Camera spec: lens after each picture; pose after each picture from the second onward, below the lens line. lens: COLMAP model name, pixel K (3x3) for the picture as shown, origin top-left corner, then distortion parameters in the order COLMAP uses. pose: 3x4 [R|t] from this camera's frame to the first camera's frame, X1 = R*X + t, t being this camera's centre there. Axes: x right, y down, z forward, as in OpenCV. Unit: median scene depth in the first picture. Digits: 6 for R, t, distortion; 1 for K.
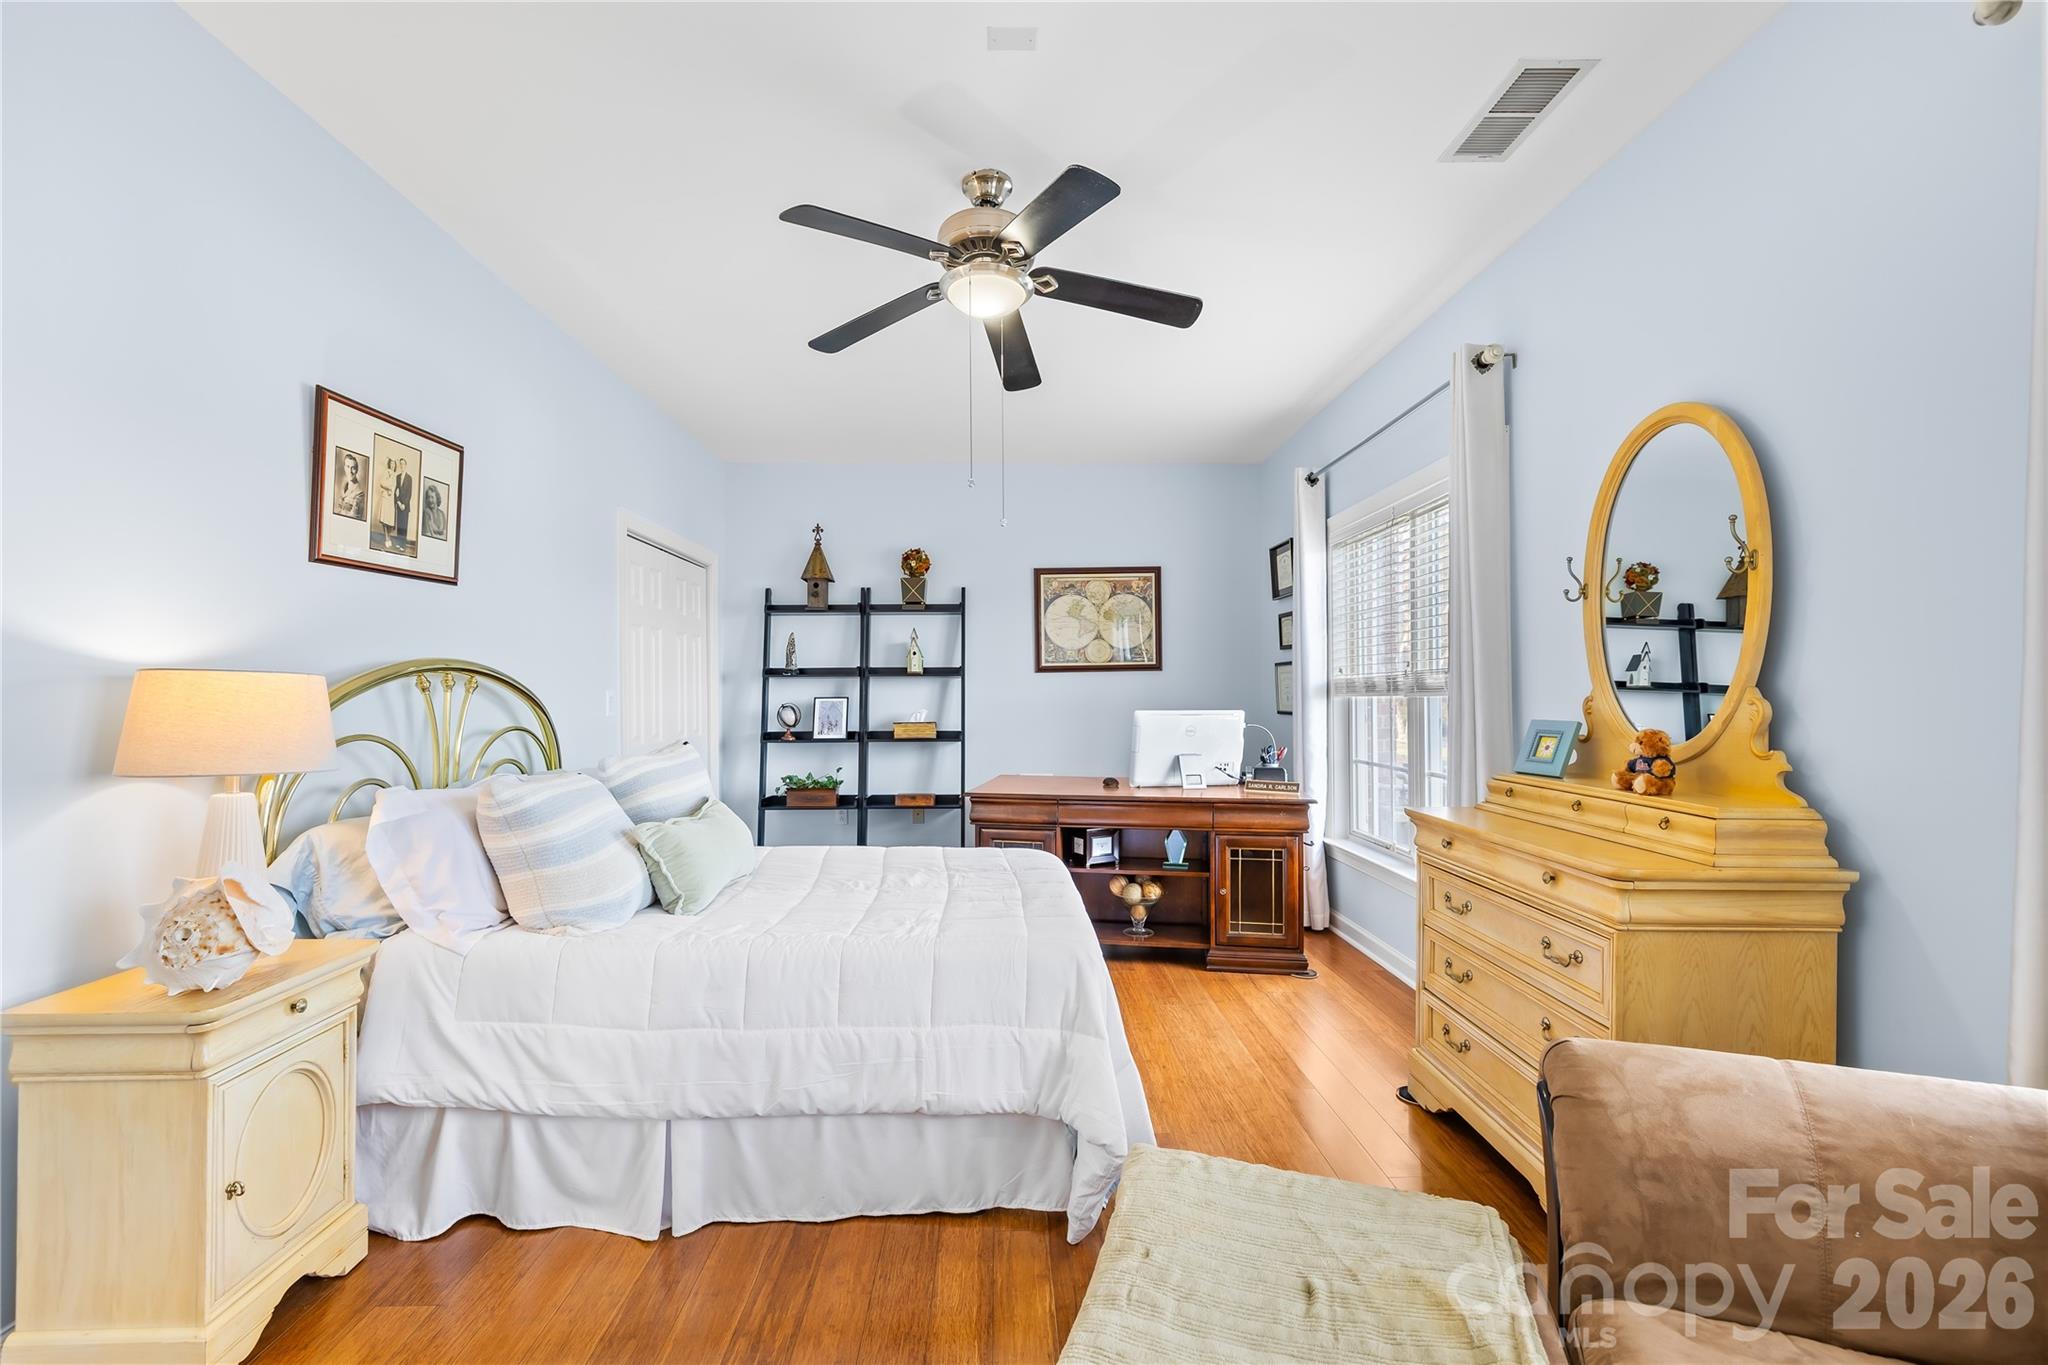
lens RADIAL K [[870.4, 0, 1005.1], [0, 870.4, 656.9], [0, 0, 1]] dist [-0.001761, -0.000010]
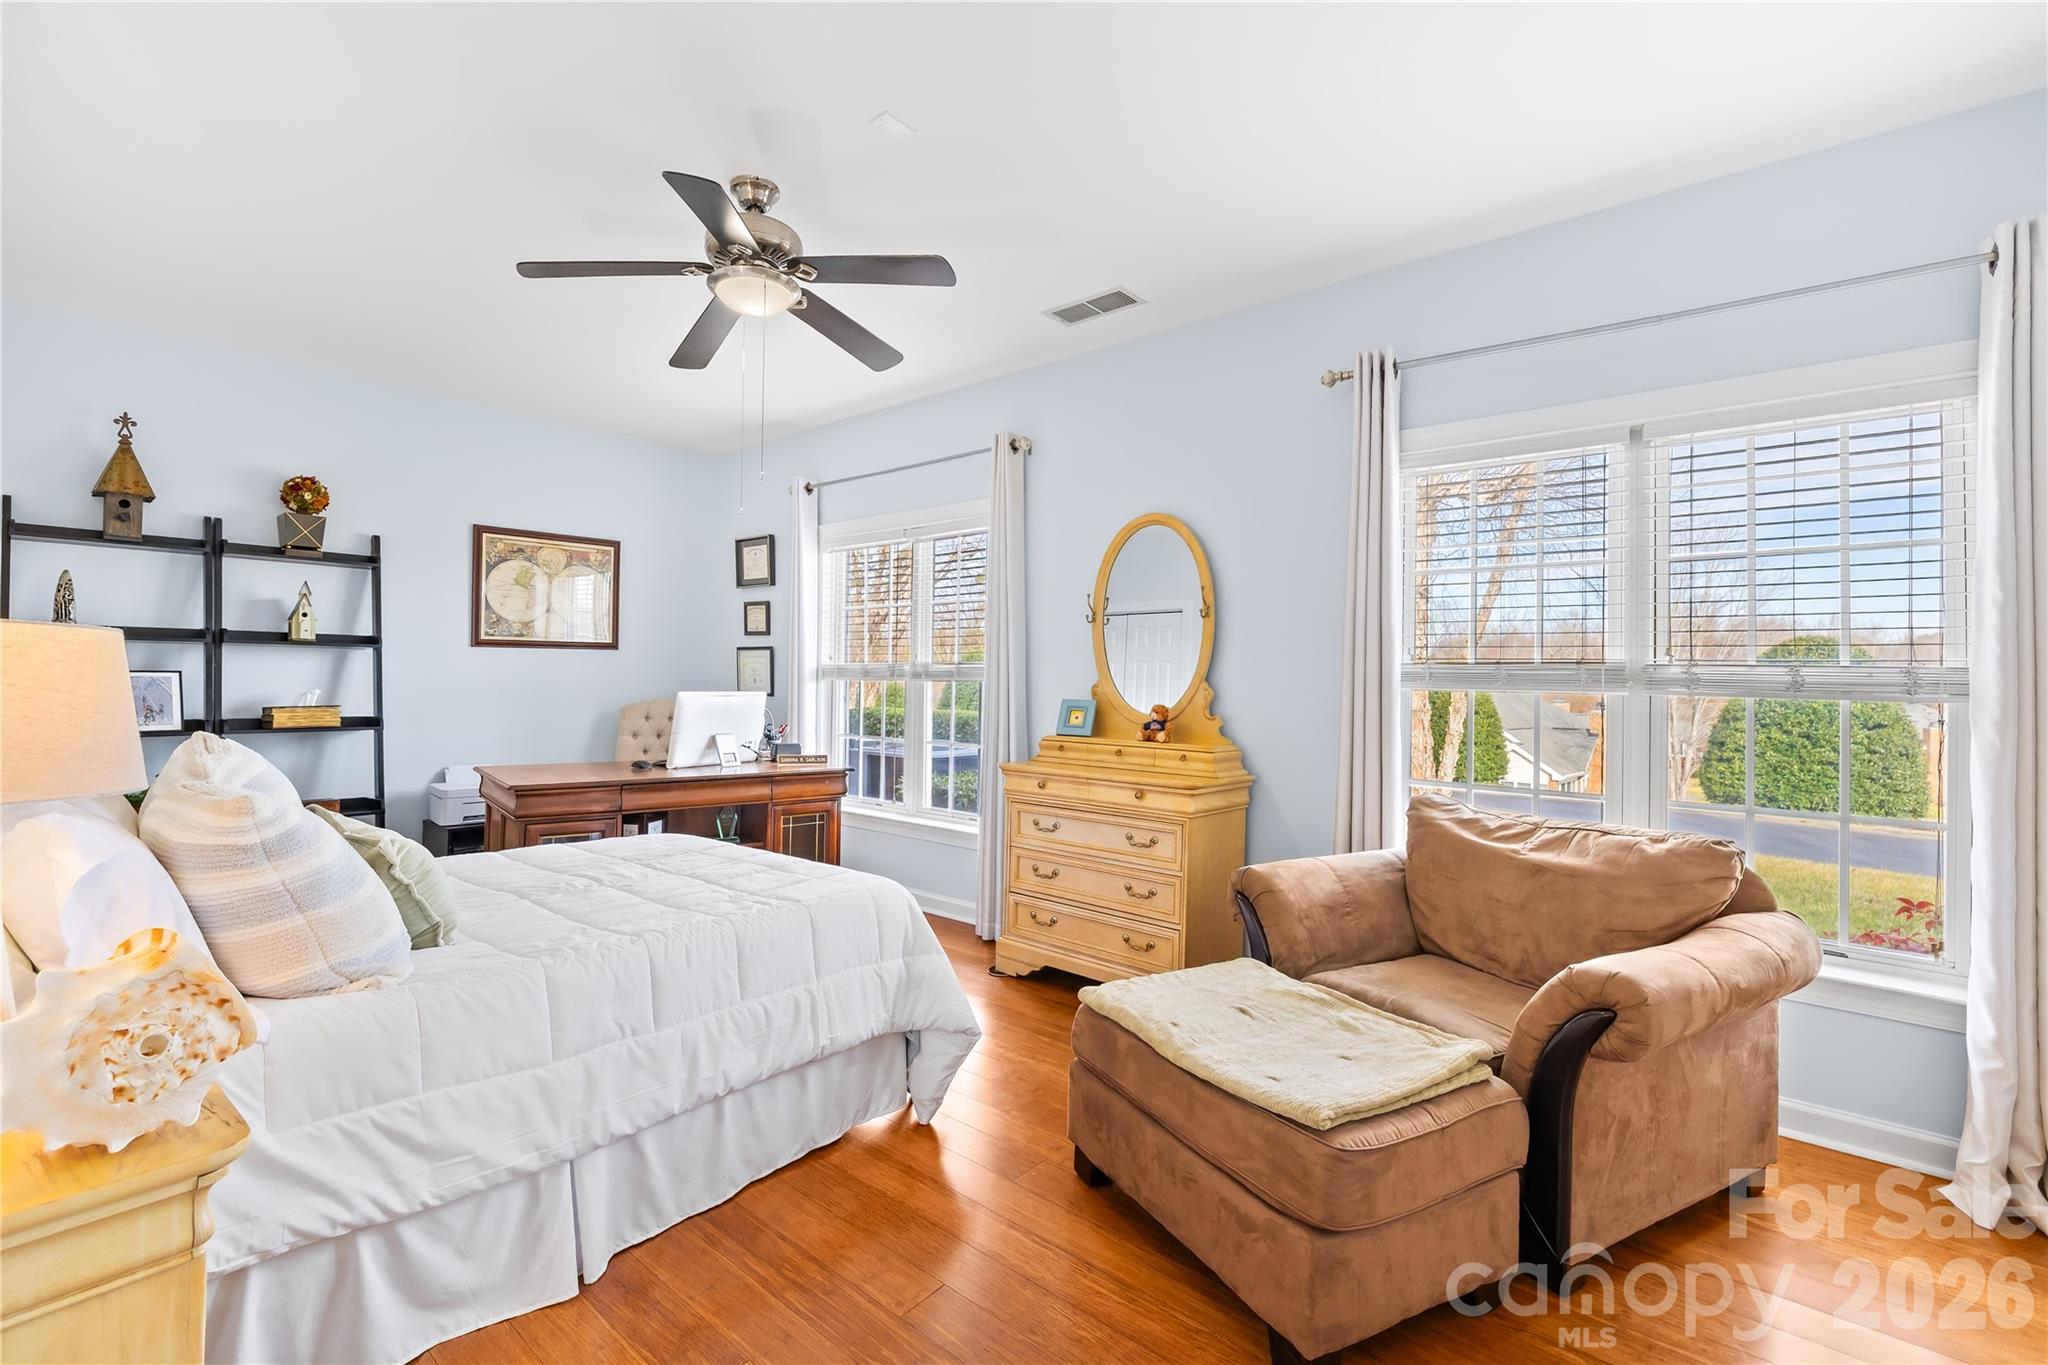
lens RADIAL K [[909.1, 0, 993.3], [0, 909.1, 618.4], [0, 0, 1]] dist [-0.002247, -0.000337]
pose [[0.653054, 0.063357, 0.754657, -0.455255], [-0.049835, 0.997930, -0.040656, 0.002010], [-0.755670, -0.011058, 0.654859, 0.045681]]
